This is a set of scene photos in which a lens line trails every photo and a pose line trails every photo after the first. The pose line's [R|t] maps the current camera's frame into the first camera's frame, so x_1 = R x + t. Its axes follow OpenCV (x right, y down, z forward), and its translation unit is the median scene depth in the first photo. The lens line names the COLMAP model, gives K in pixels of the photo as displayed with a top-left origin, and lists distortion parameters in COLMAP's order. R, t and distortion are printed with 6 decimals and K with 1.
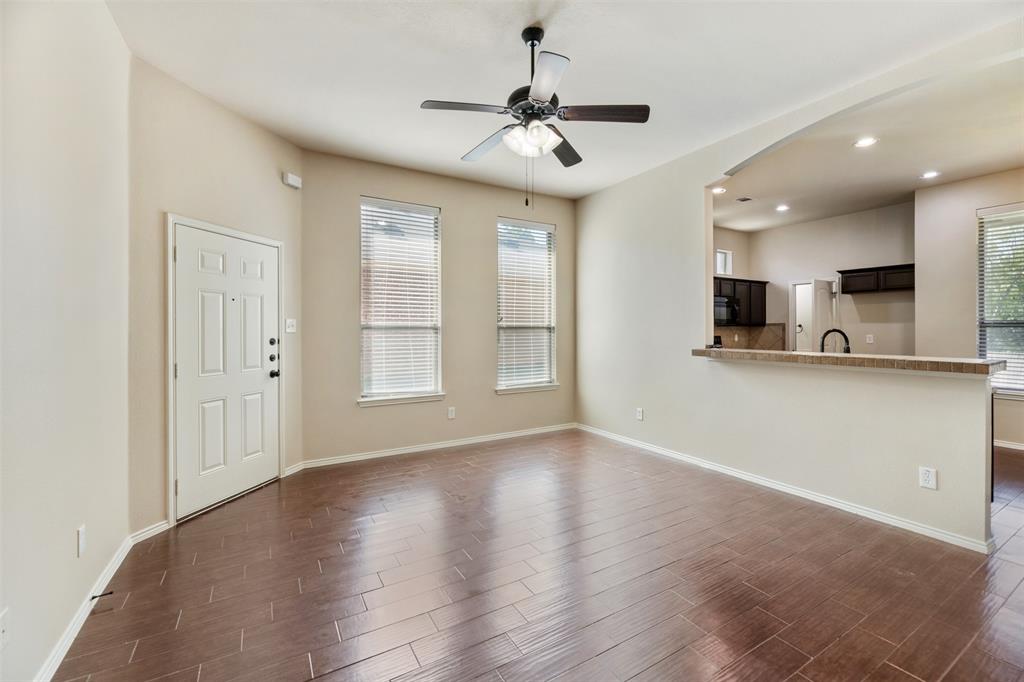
lens RADIAL K [[428.1, 0, 512.6], [0, 428.1, 330.3], [0, 0, 1]] dist [-0.000024, -0.000129]
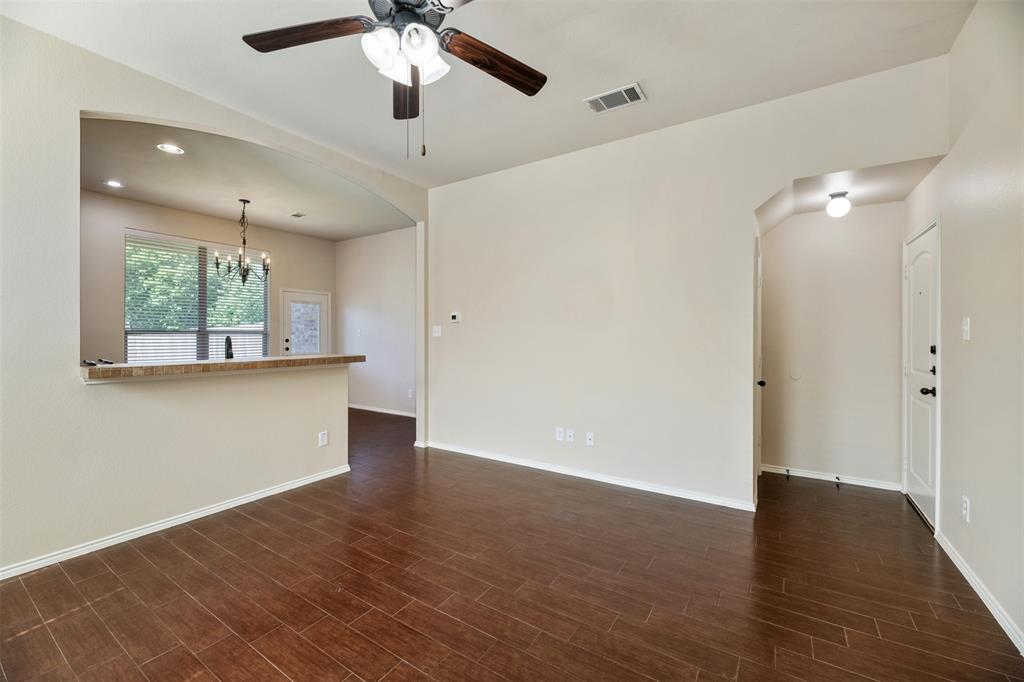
lens RADIAL K [[412.0, 0, 512.7], [0, 412.0, 334.4], [0, 0, 1]] dist [0.000012, -0.000004]
pose [[-0.436424, 0.002577, 0.899737, -0.310214], [0.004016, 0.999992, -0.000916, -0.001895], [-0.899732, 0.003213, -0.436431, 0.567891]]
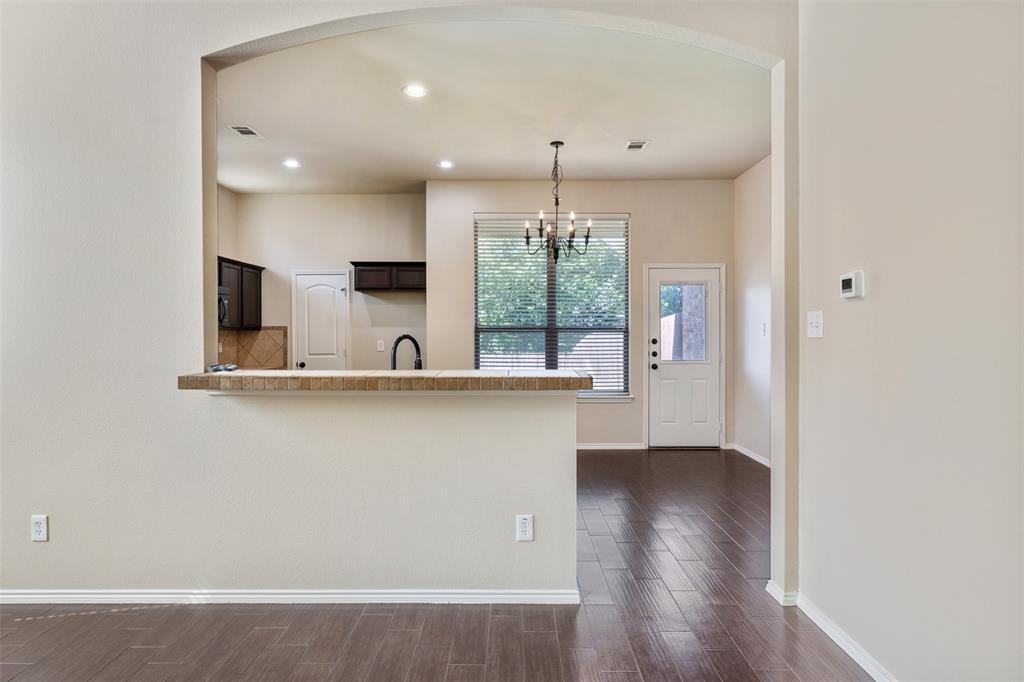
lens RADIAL K [[535.7, 0, 515.9], [0, 535.7, 335.5], [0, 0, 1]] dist [-0.002987, -0.000989]
pose [[0.512952, -0.002295, 0.858414, 0.074662], [0.002667, 0.999996, 0.001080, -0.001445], [-0.858413, 0.001735, 0.512956, 0.285791]]
